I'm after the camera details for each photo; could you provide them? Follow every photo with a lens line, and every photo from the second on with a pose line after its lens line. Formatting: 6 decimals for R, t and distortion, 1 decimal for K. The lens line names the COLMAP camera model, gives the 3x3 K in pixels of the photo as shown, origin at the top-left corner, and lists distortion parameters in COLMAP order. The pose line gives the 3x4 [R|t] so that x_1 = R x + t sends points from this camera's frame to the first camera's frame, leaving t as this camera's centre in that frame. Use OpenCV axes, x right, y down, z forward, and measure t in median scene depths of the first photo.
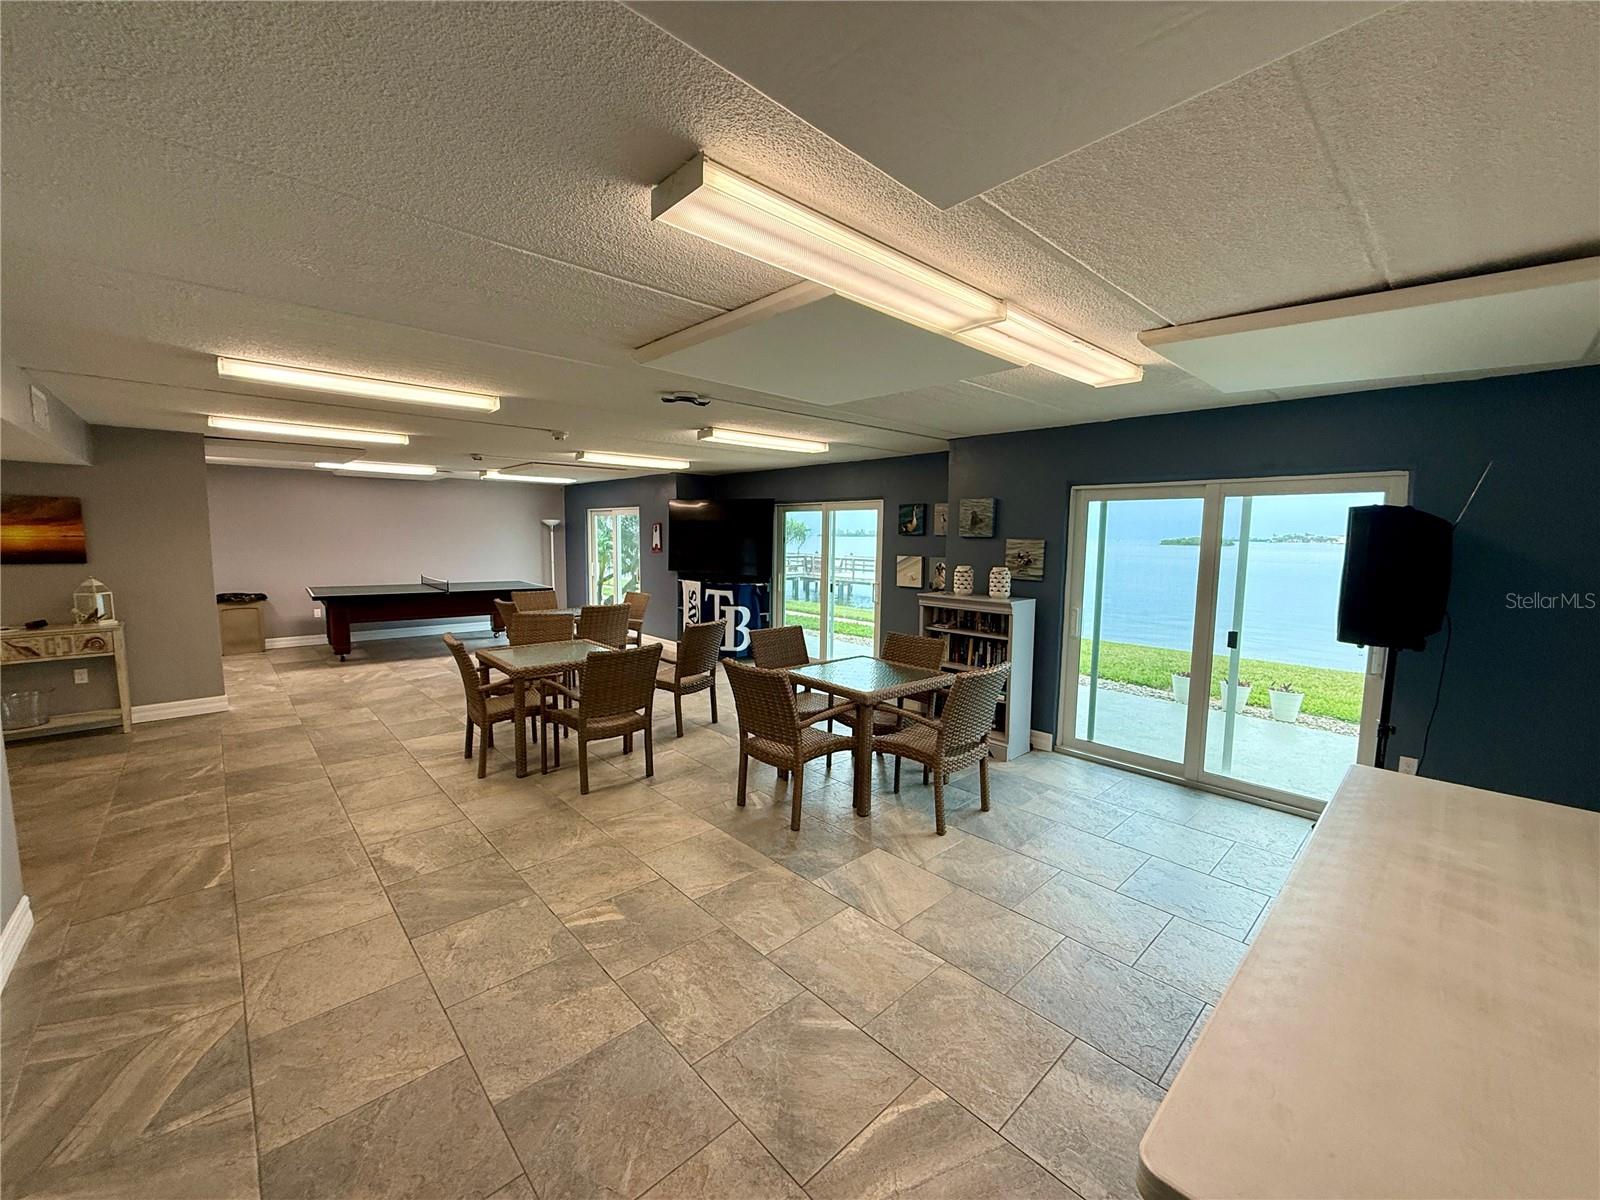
lens RADIAL K [[637.1, 0, 795.0], [0, 637.1, 600.0], [0, 0, 1]] dist [0.000471, -0.000050]
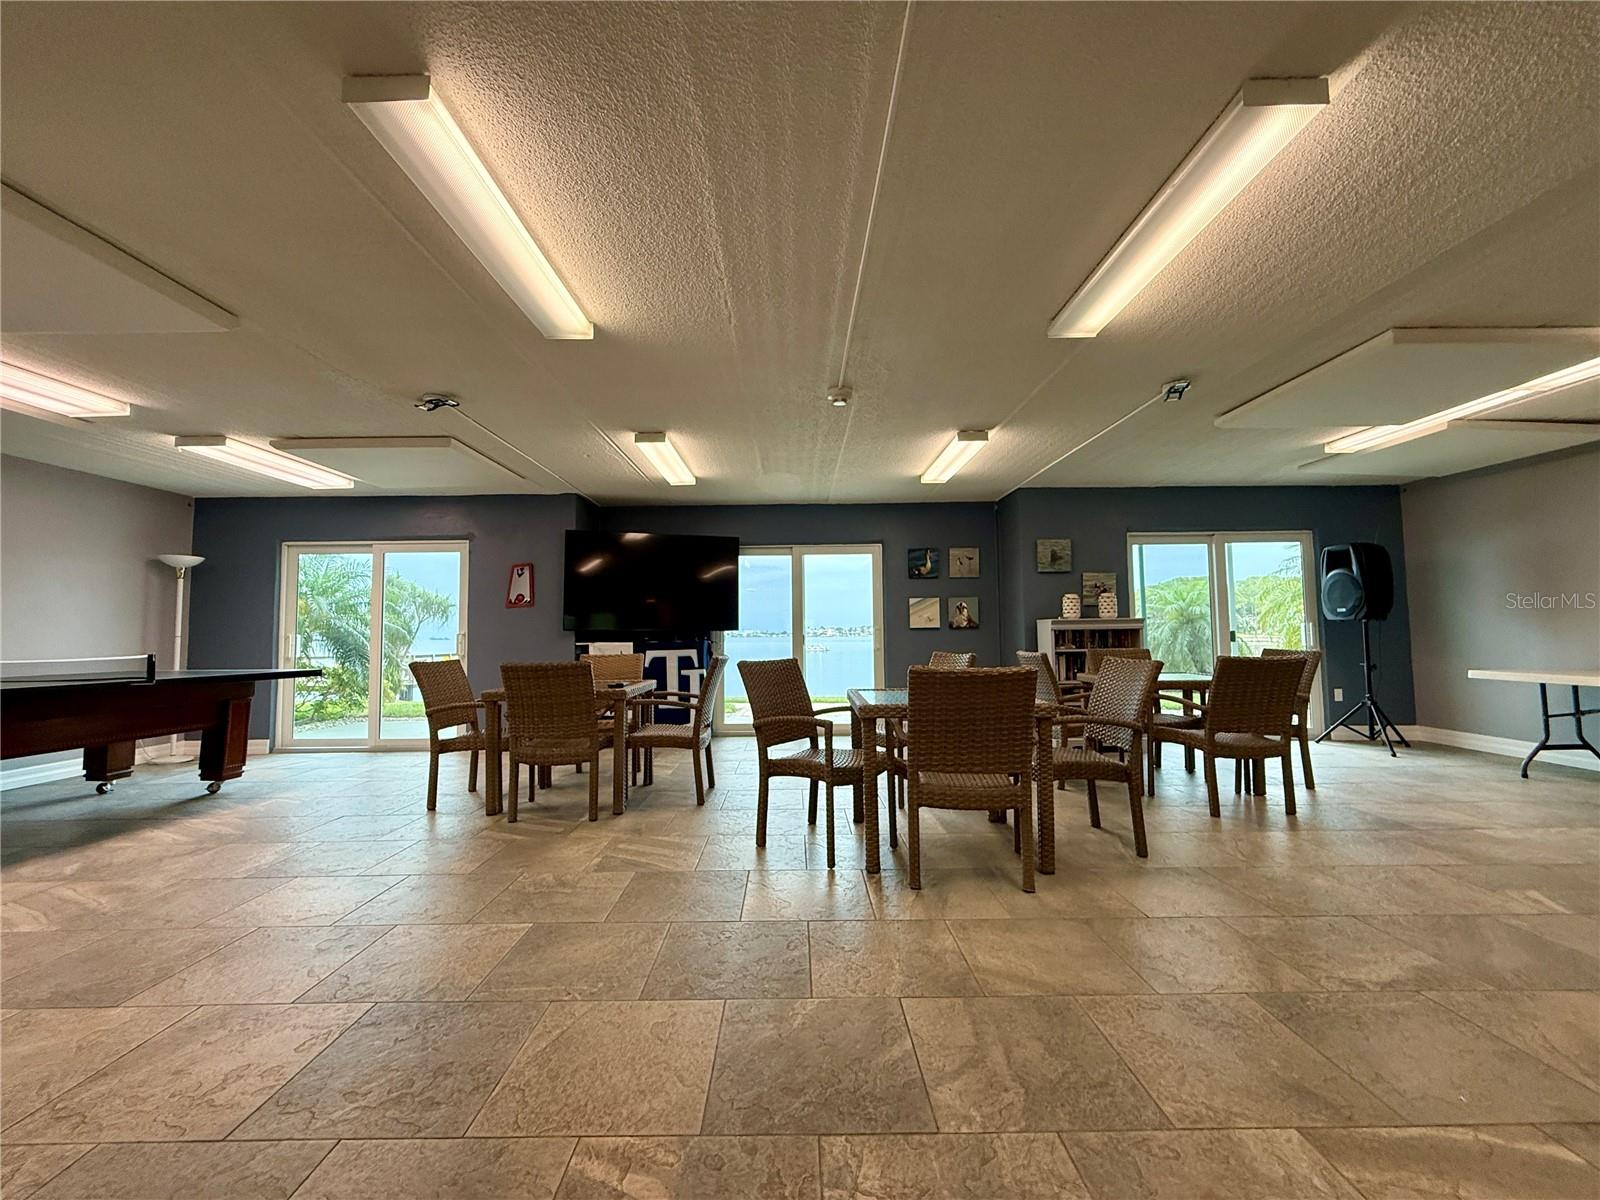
lens RADIAL K [[637.1, 0, 795.0], [0, 637.1, 600.0], [0, 0, 1]] dist [0.000471, -0.000050]
pose [[0.674738, 0.021195, 0.737753, -0.719000], [0.095731, 0.988630, -0.115957, 0.033550], [-0.731822, 0.148866, 0.665038, 0.467503]]
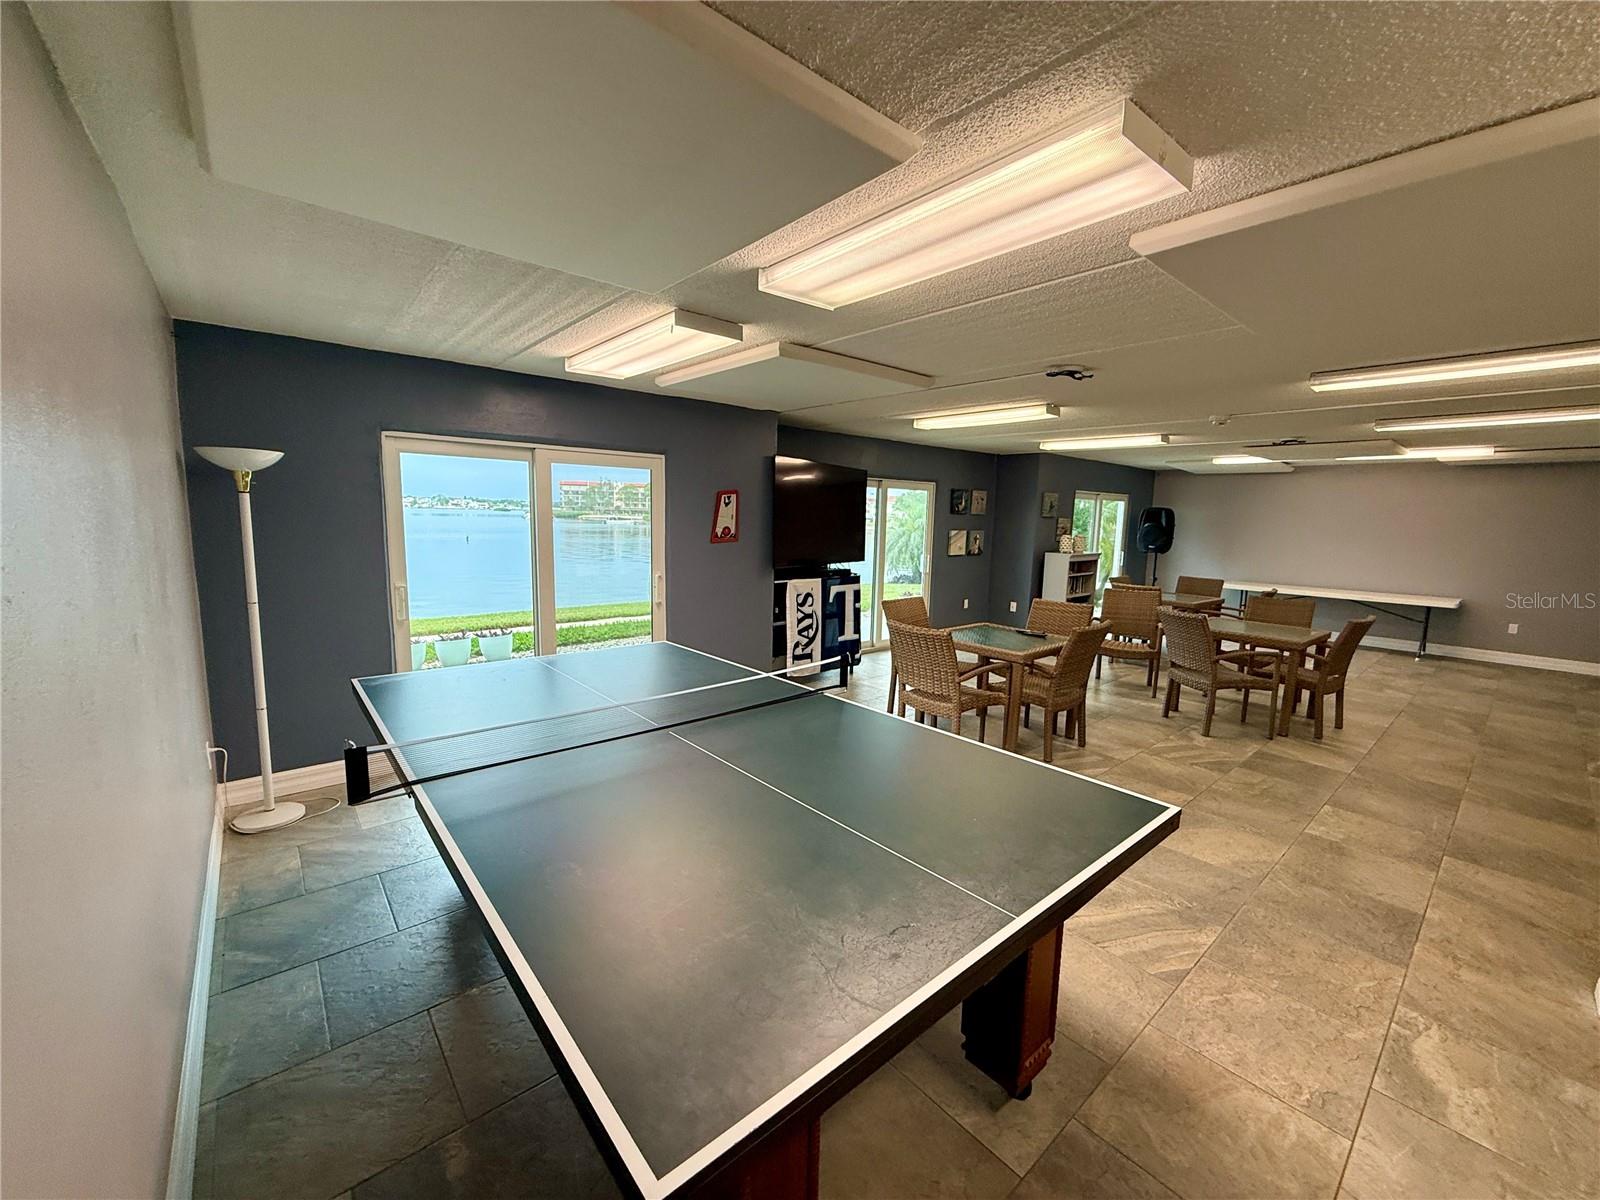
lens RADIAL K [[637.1, 0, 795.0], [0, 637.1, 600.0], [0, 0, 1]] dist [0.000471, -0.000050]
pose [[0.042032, -0.145129, 0.988520, -1.098555], [0.080383, 0.986678, 0.141440, -0.137457], [-0.995877, 0.073515, 0.053138, 1.263369]]
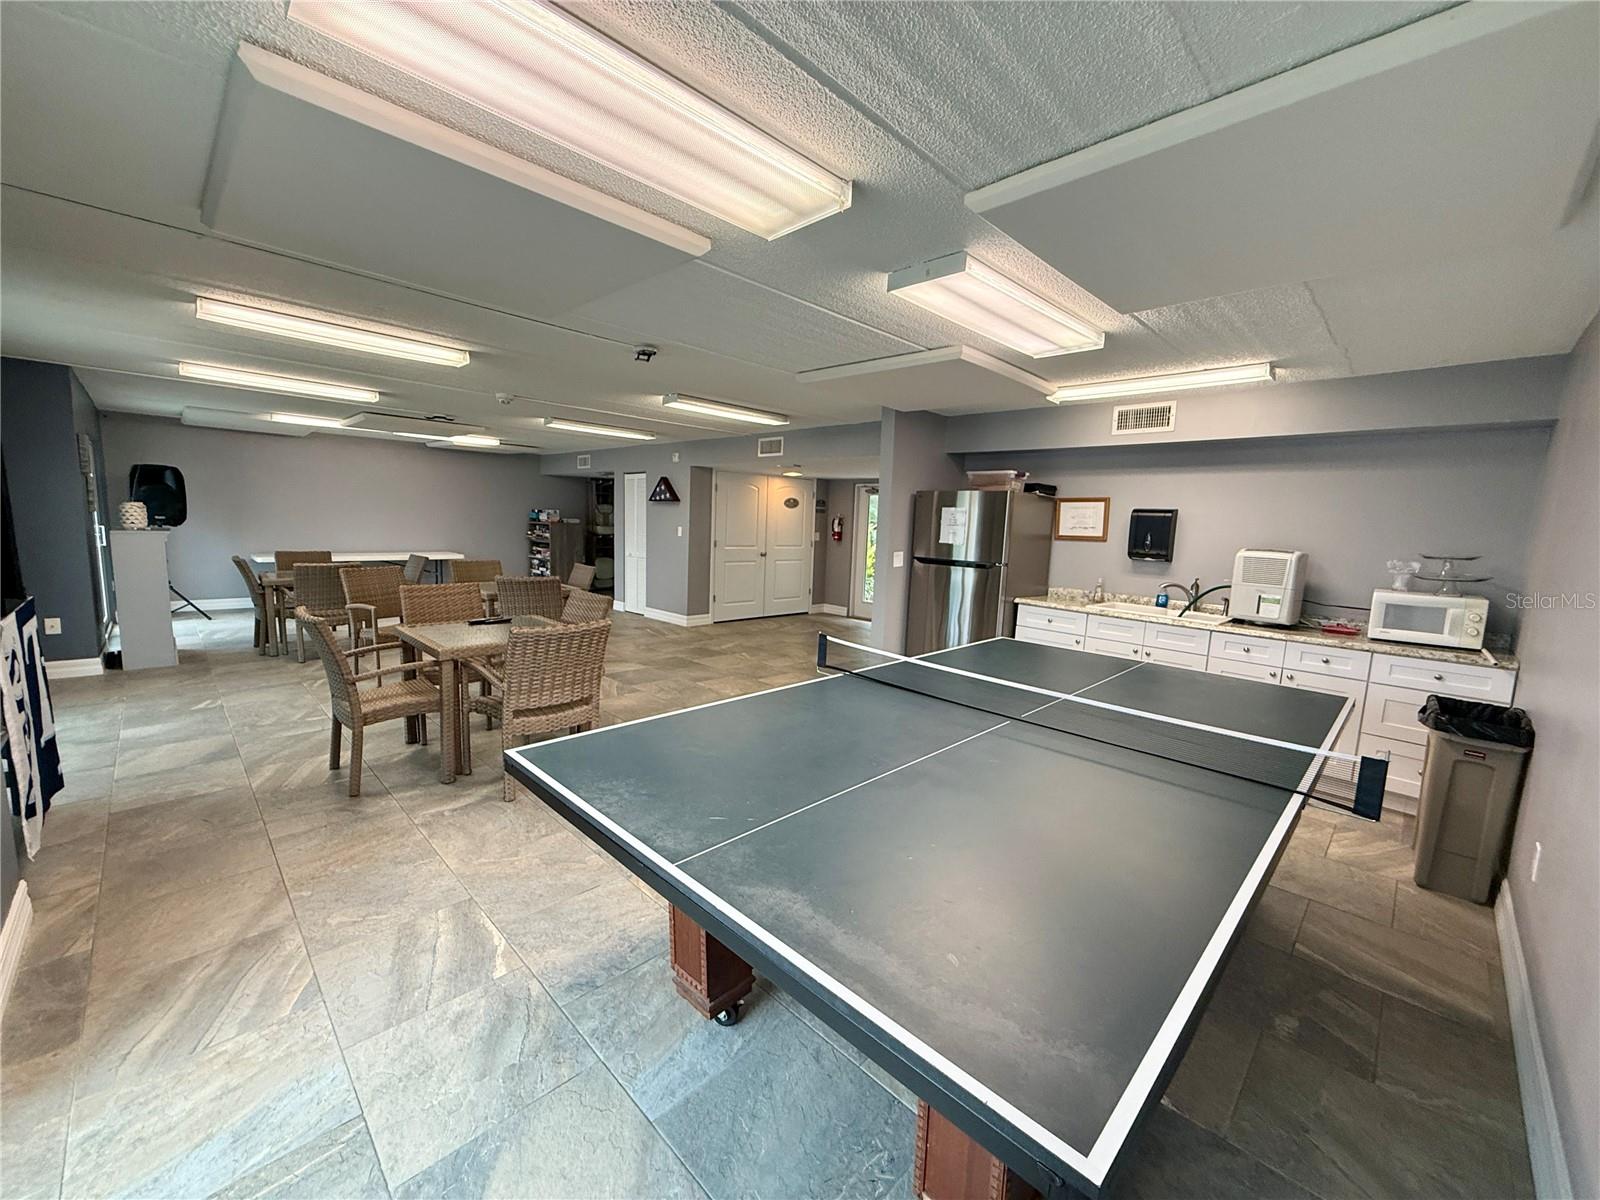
lens RADIAL K [[637.1, 0, 795.0], [0, 637.1, 600.0], [0, 0, 1]] dist [0.000471, -0.000050]
pose [[-0.997961, -0.045949, -0.044292, -0.642737], [-0.054793, 0.972712, 0.225453, -0.153567], [0.032724, 0.227420, -0.973247, 1.658811]]
